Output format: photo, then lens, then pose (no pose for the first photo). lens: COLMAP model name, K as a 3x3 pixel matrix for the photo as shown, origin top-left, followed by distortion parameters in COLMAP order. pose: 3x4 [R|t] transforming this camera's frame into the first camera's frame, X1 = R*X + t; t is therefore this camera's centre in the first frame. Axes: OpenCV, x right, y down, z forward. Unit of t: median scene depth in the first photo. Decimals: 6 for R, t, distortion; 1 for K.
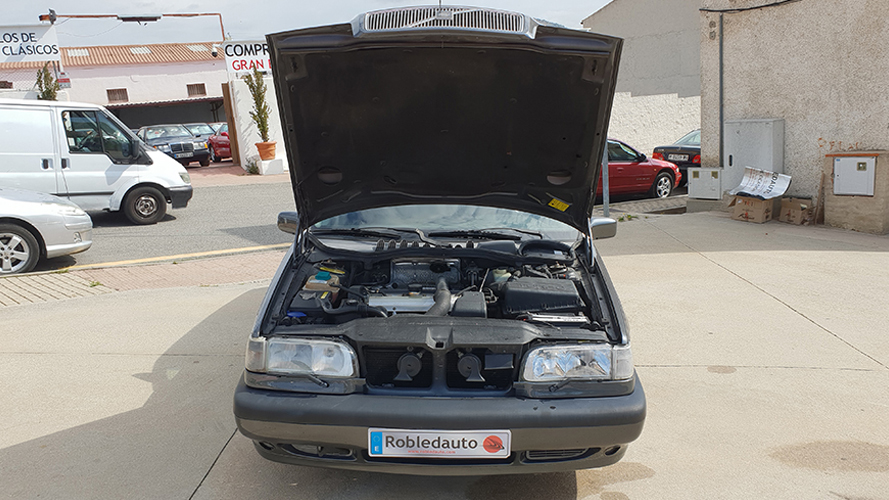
lens RADIAL K [[714.5, 0, 449.5], [0, 714.5, 247.8], [0, 0, 1]] dist [0.042720, -0.012176]
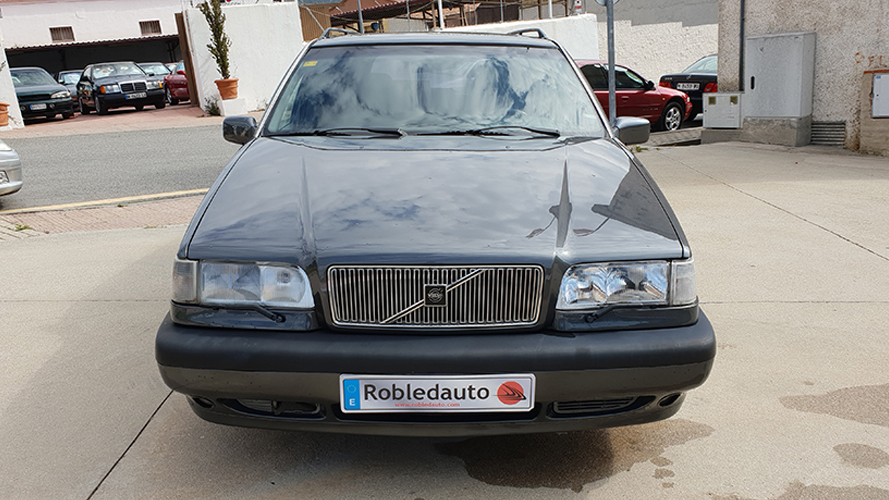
lens RADIAL K [[741.8, 0, 438.6], [0, 741.8, 254.3], [0, 0, 1]] dist [0.058842, -0.024299]
pose [[0.999813, -0.017184, 0.008851, -0.007021], [0.016601, 0.997930, 0.062137, 0.033946], [-0.009900, -0.061978, 0.998028, 0.101695]]
